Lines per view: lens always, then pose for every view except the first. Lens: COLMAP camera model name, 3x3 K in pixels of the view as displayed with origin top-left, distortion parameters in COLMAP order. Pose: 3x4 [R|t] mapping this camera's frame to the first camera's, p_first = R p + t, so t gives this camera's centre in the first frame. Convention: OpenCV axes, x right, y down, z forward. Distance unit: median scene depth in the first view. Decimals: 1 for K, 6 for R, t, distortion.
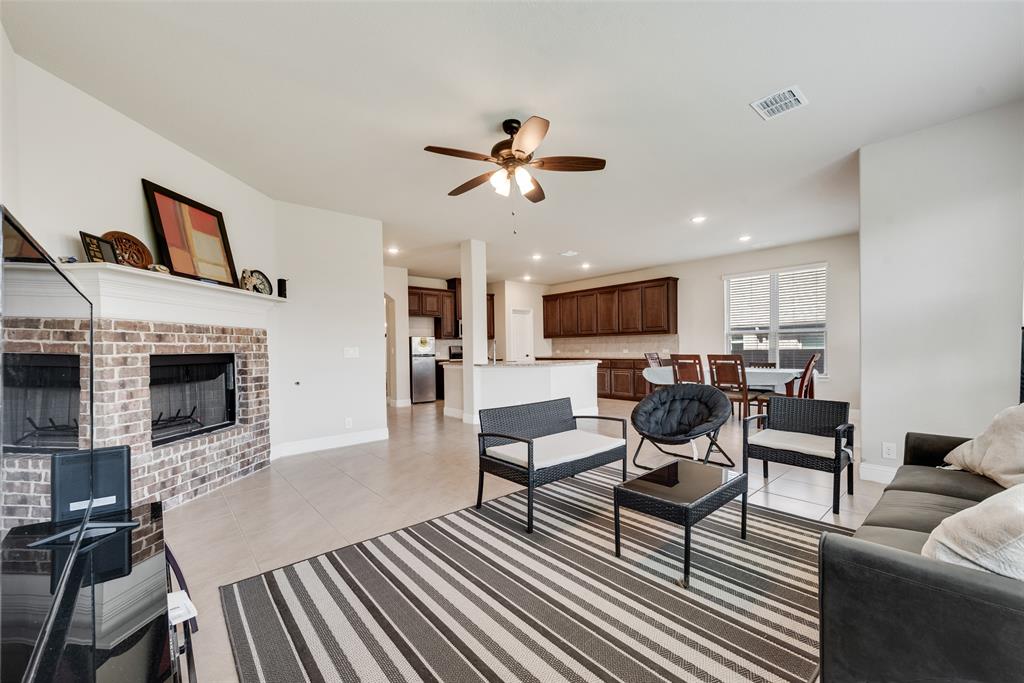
lens RADIAL K [[406.0, 0, 507.7], [0, 406.0, 351.0], [0, 0, 1]] dist [0.001912, 0.000028]
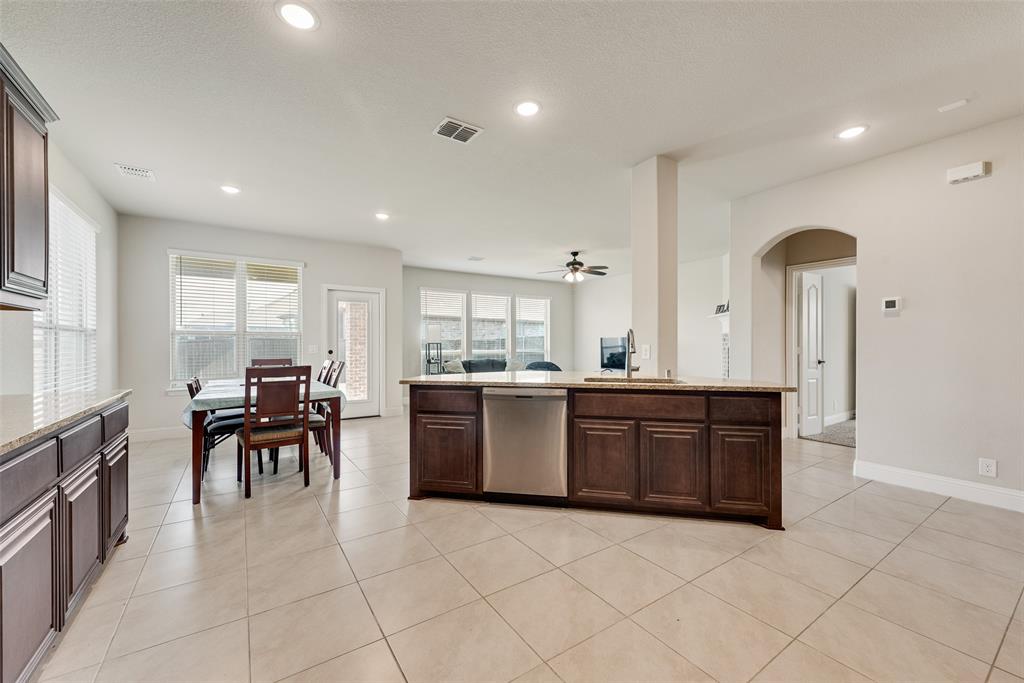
lens RADIAL K [[399.6, 0, 507.6], [0, 399.6, 343.7], [0, 0, 1]] dist [0.014044, -0.003798]
pose [[-0.991757, 0.015929, 0.127140, 0.094564], [0.016535, 0.999856, 0.003708, -0.033476], [-0.127063, 0.005780, -0.991878, 2.851221]]
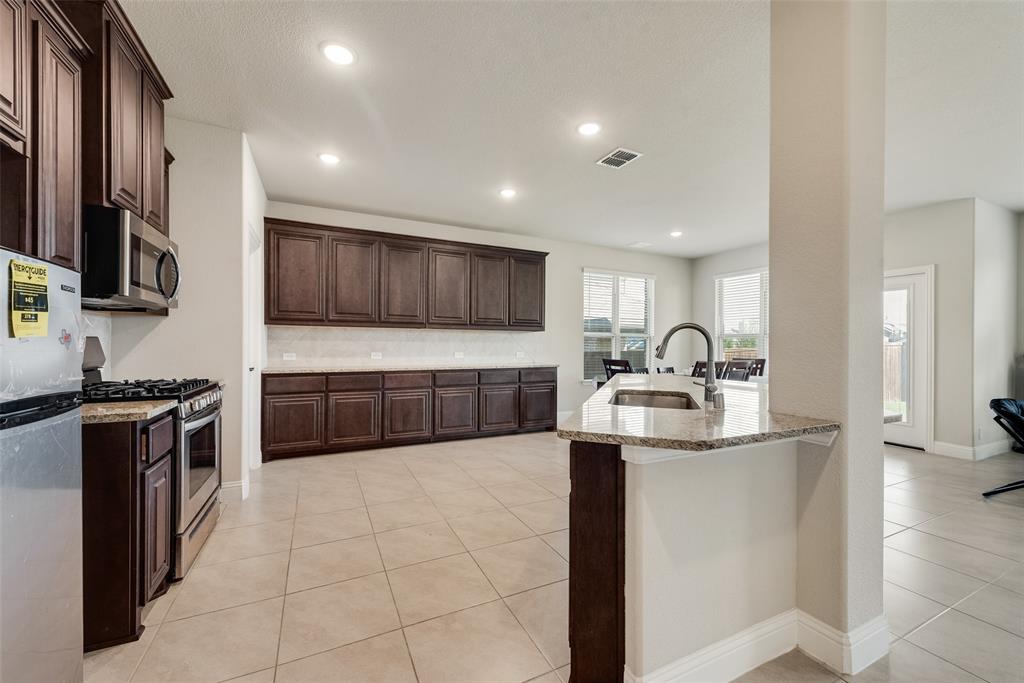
lens RADIAL K [[399.6, 0, 507.6], [0, 399.6, 343.7], [0, 0, 1]] dist [0.014044, -0.003798]
pose [[0.262102, 0.016157, 0.964905, -0.702414], [-0.001510, 0.999865, -0.016332, -0.018049], [-0.965039, 0.002824, 0.262091, 2.022449]]
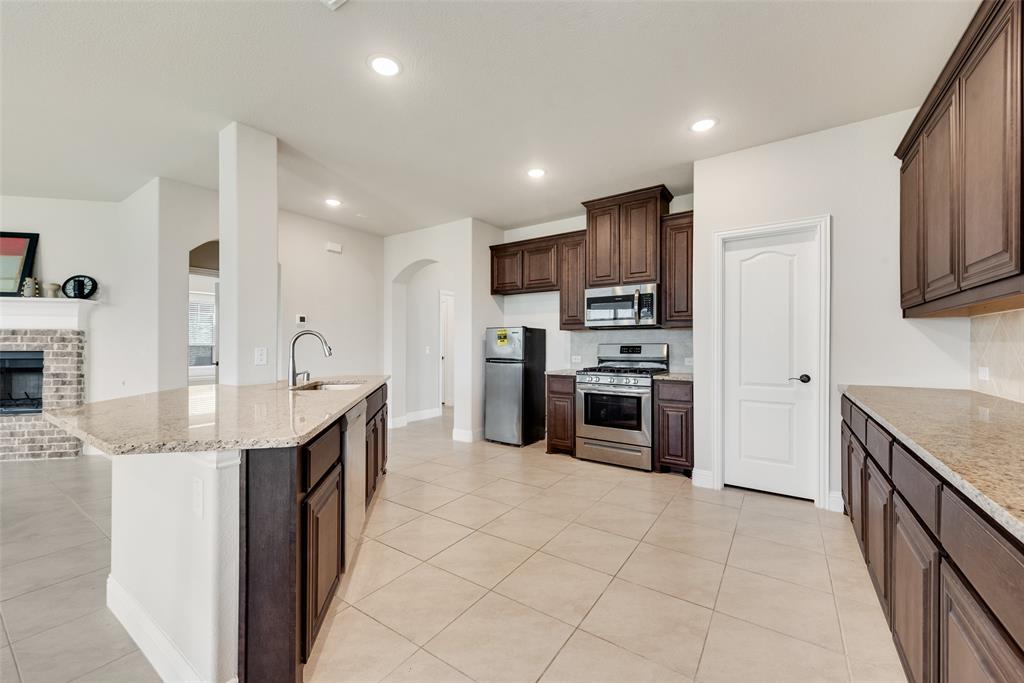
lens RADIAL K [[399.6, 0, 507.6], [0, 399.6, 343.7], [0, 0, 1]] dist [0.014044, -0.003798]
pose [[0.250188, 0.010179, -0.968144, 0.826312], [-0.011177, 0.999908, 0.007625, -0.041811], [0.968133, 0.008913, 0.250279, 2.110881]]
